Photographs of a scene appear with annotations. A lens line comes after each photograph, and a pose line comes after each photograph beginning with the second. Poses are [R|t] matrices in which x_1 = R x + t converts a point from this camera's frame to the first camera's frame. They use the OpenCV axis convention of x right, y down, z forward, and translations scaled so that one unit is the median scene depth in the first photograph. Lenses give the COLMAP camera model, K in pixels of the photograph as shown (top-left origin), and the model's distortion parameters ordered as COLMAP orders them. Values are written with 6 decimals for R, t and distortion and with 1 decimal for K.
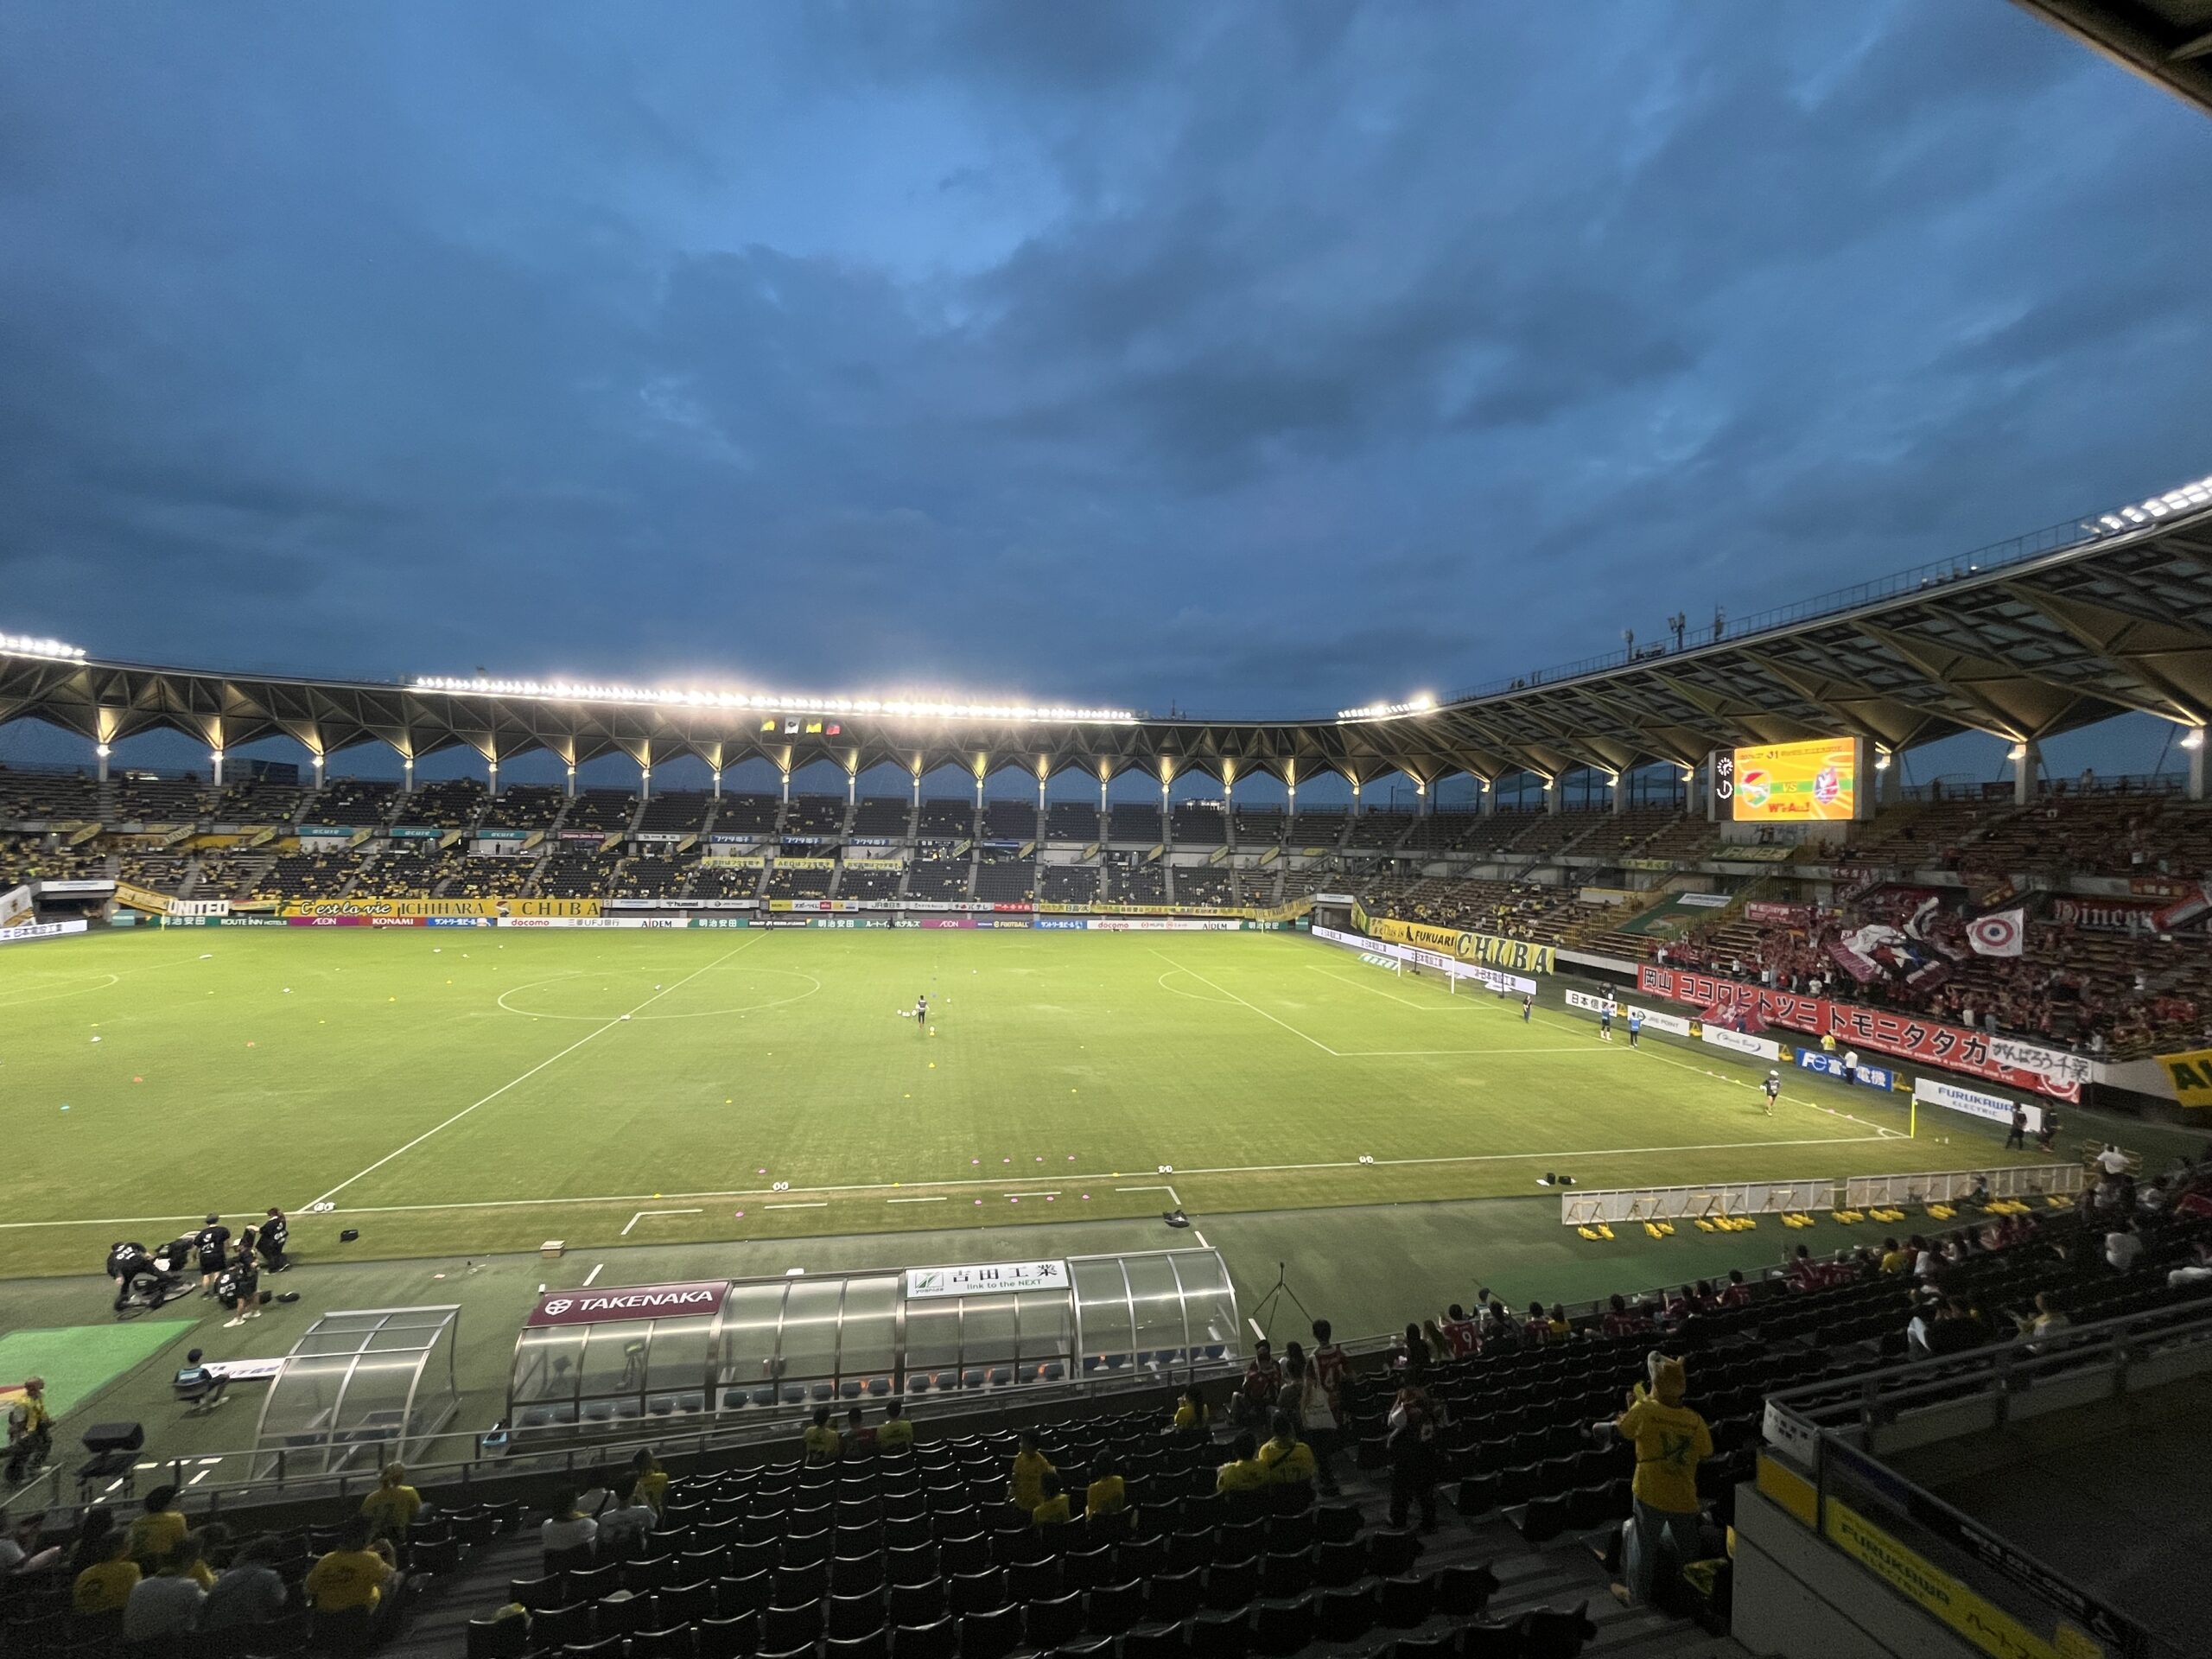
lens RADIAL K [[896.5, 0, 1104.6], [0, 896.5, 824.3], [0, 0, 1]] dist [-0.004237, 0.000719]
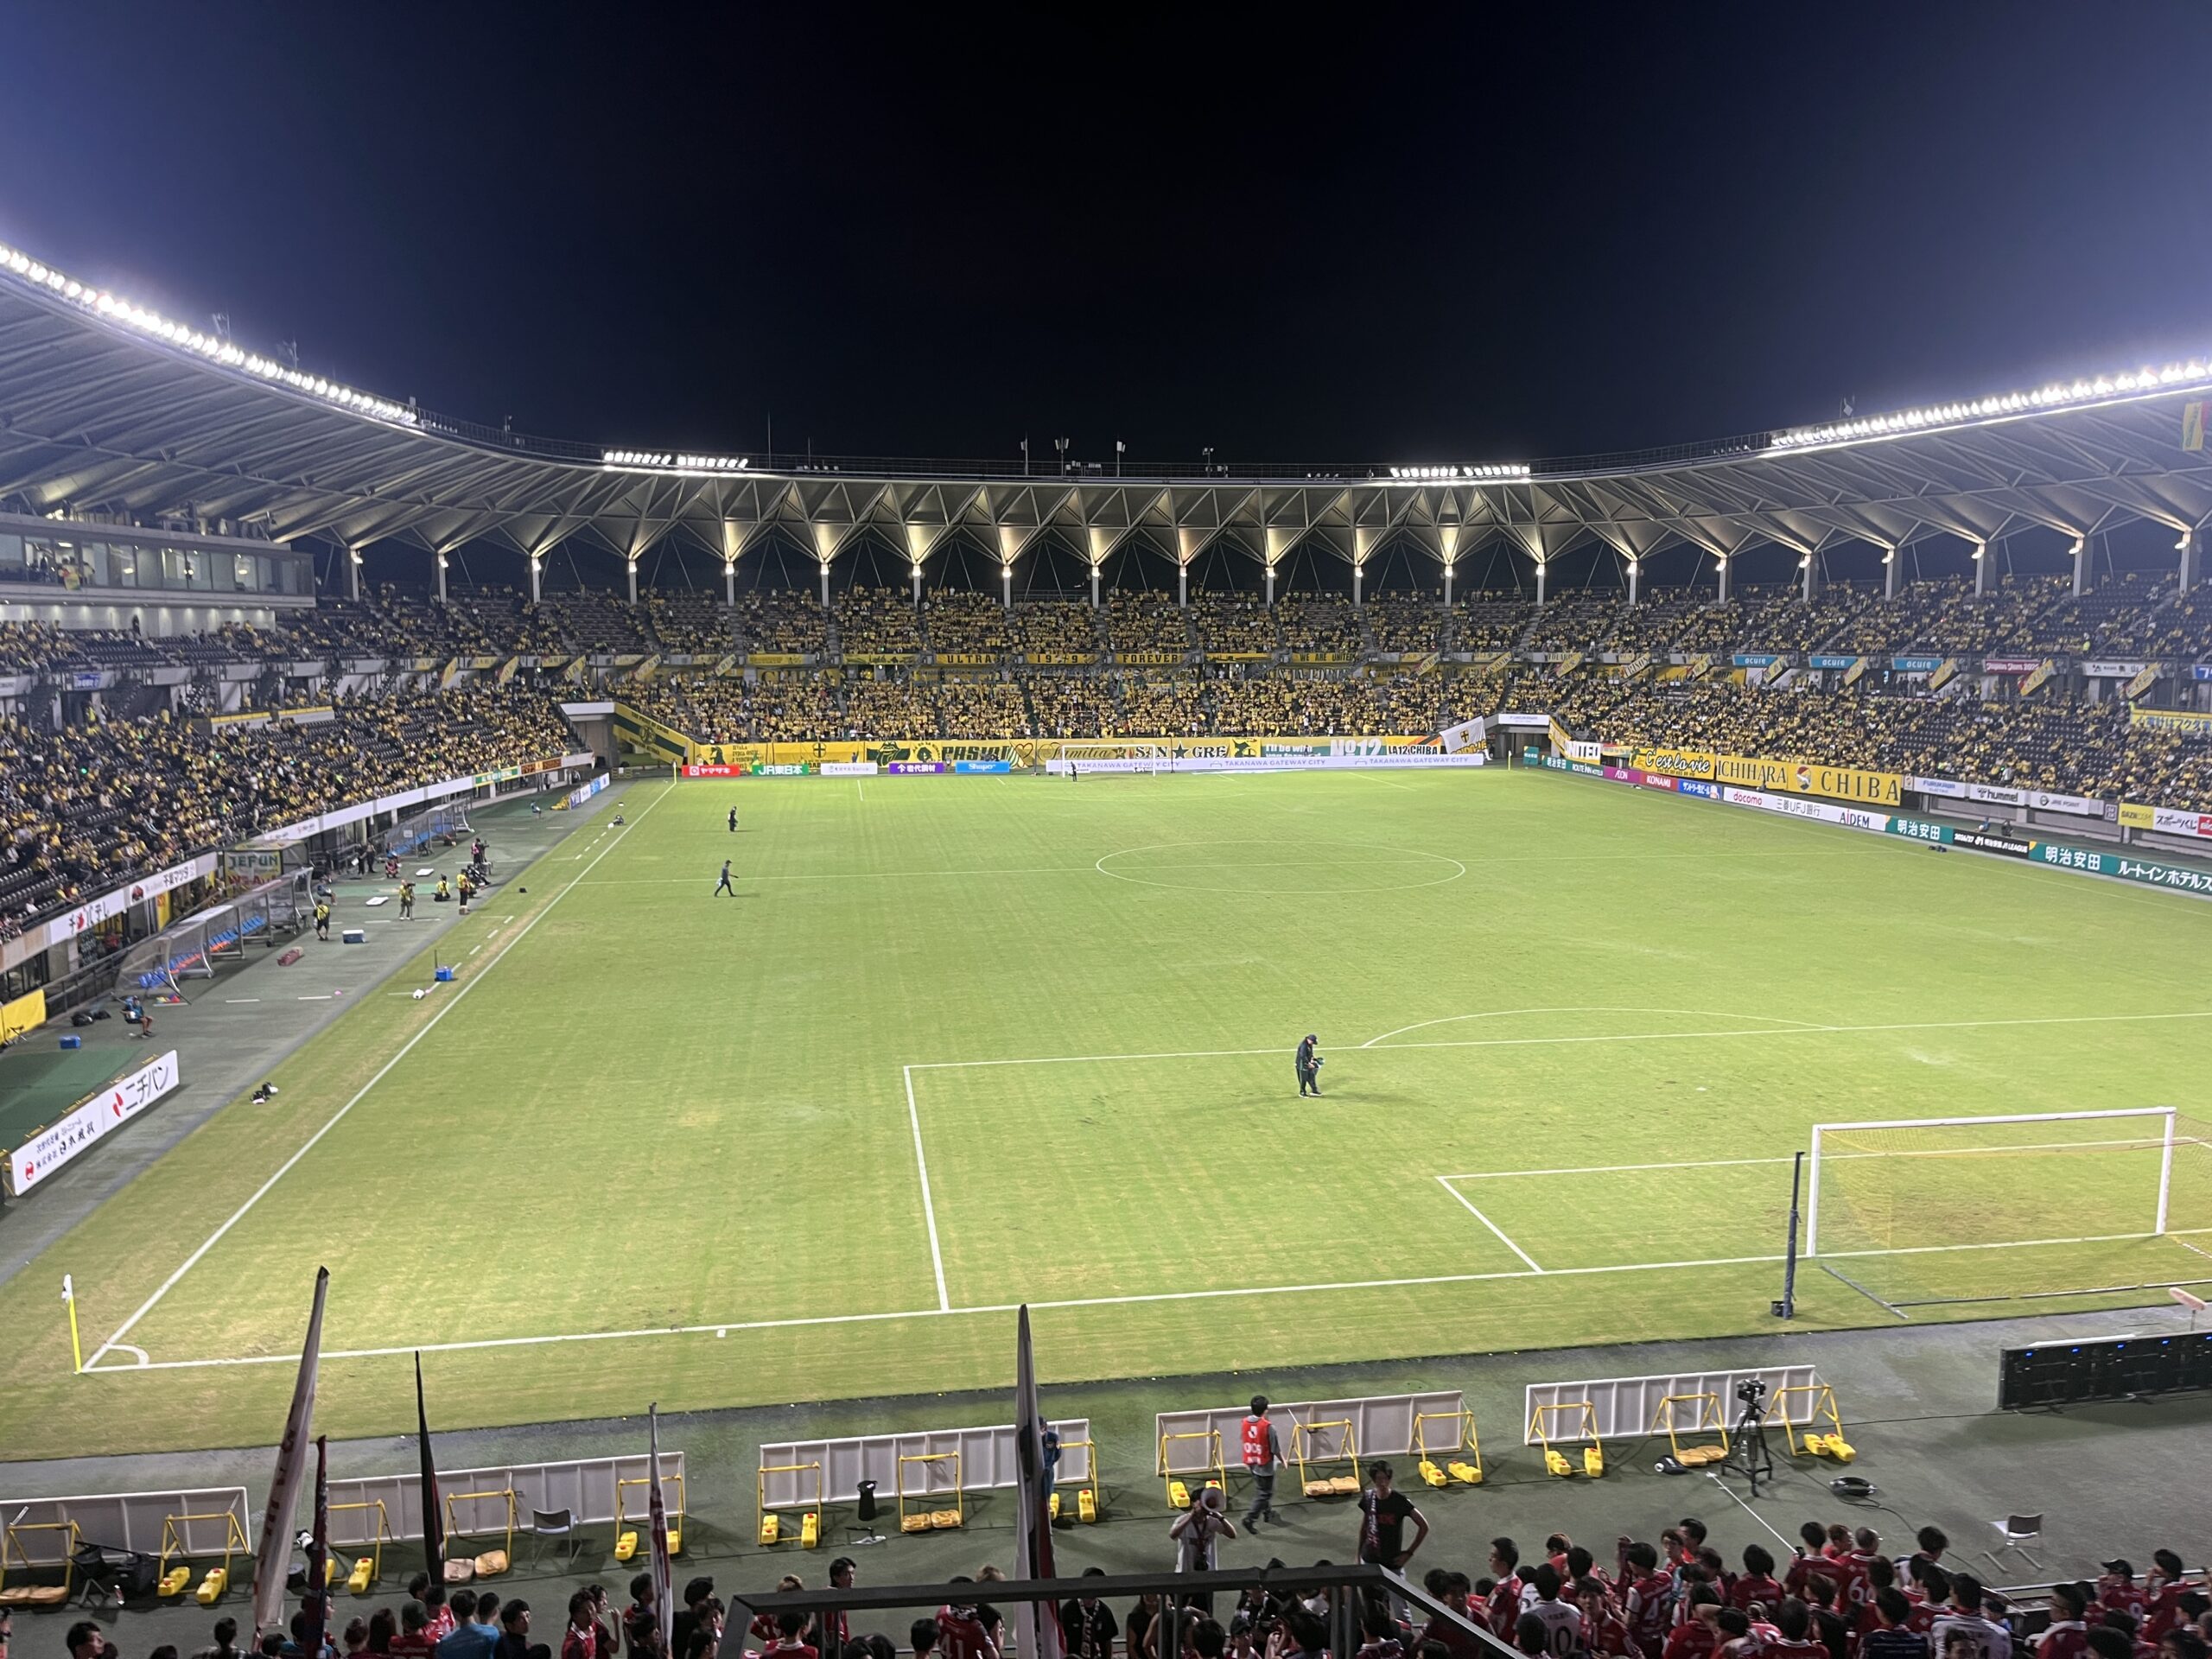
lens RADIAL K [[1684.7, 0, 1113.4], [0, 1684.7, 827.9], [0, 0, 1]] dist [0.059216, -0.080778]
pose [[-0.016372, 0.094767, -0.995365, 0.591659], [0.011547, 0.995450, 0.094585, 0.007072], [0.999799, -0.009945, -0.017392, 0.532279]]
